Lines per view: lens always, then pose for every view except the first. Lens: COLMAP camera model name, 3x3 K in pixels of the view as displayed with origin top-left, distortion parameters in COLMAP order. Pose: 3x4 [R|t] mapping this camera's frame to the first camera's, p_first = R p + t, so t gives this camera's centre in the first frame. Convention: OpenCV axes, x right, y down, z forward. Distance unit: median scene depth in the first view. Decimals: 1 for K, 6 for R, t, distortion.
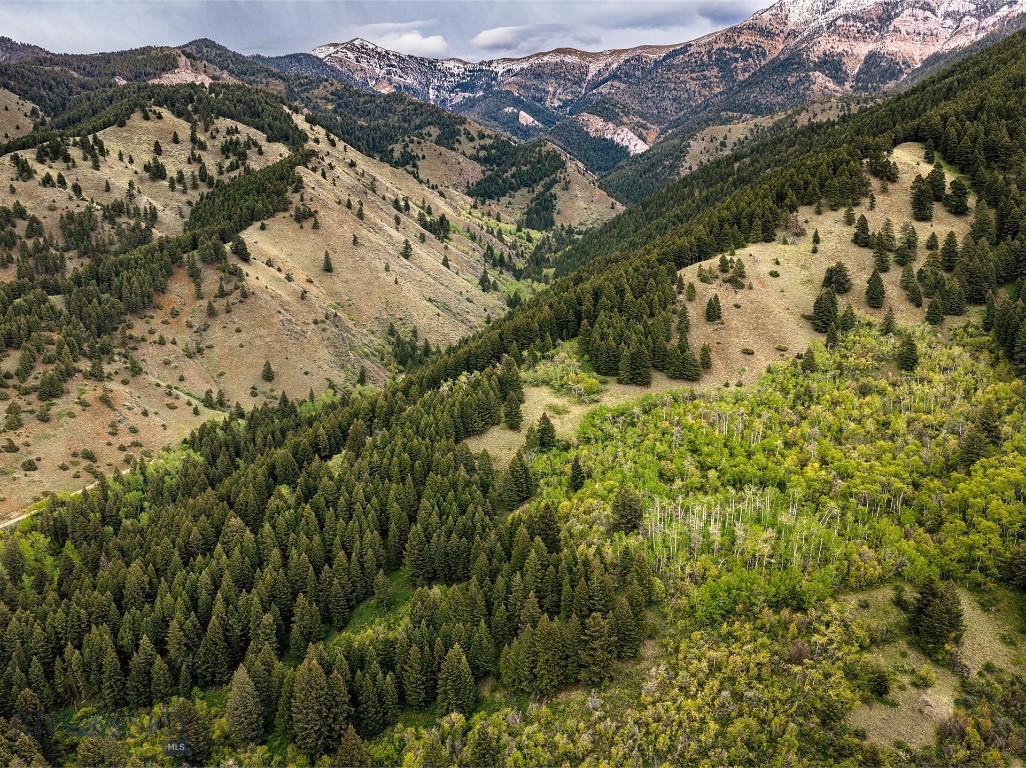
lens RADIAL K [[1089.8, 0, 513.2], [0, 1089.8, 356.4], [0, 0, 1]] dist [0.008080, -0.006076]
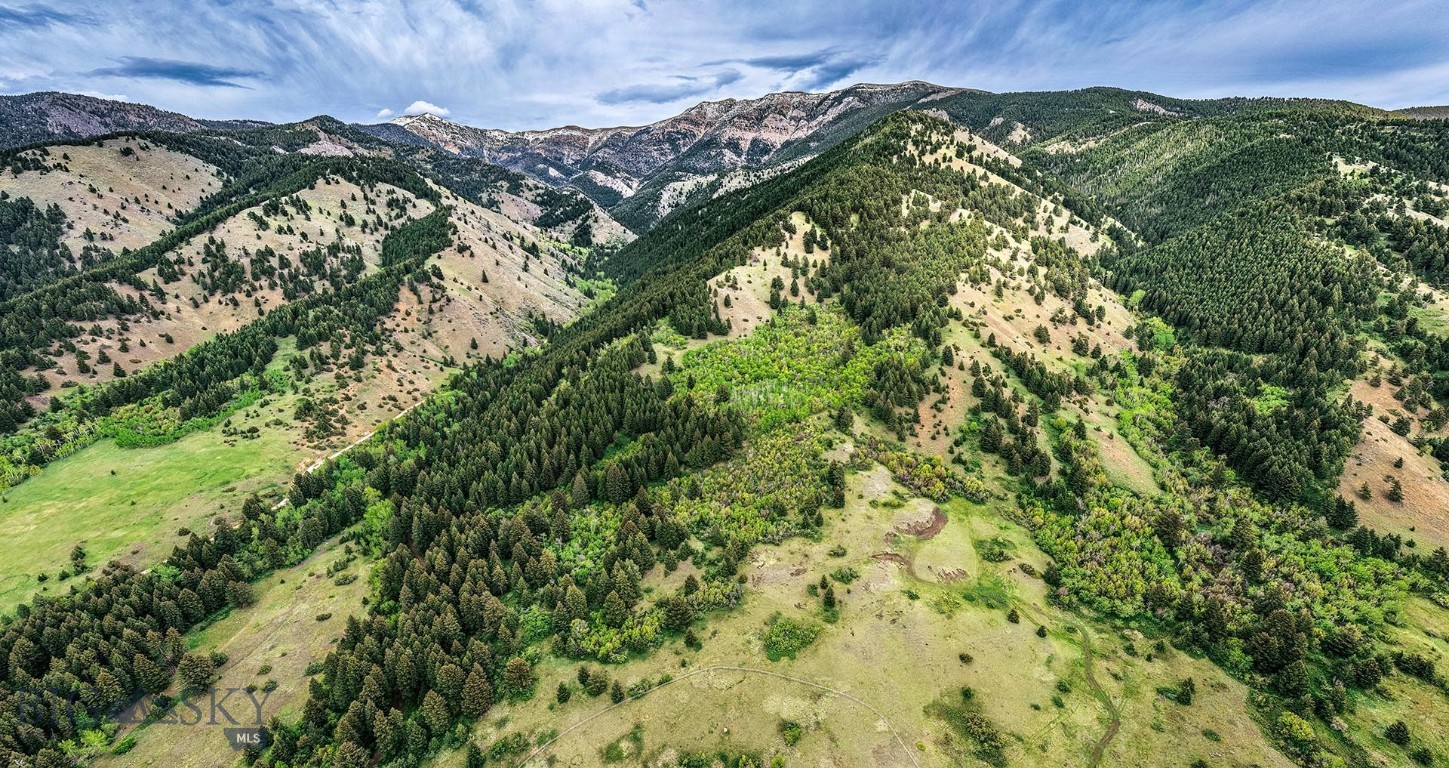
lens RADIAL K [[1099.0, 0, 724.5], [0, 1099.0, 384.0], [0, 0, 1]] dist [0.001577, 0.001257]
pose [[0.918612, -0.088561, 0.385109, -0.515024], [0.050957, 0.992974, 0.106799, -0.086126], [-0.391862, -0.078483, 0.916671, -0.765693]]
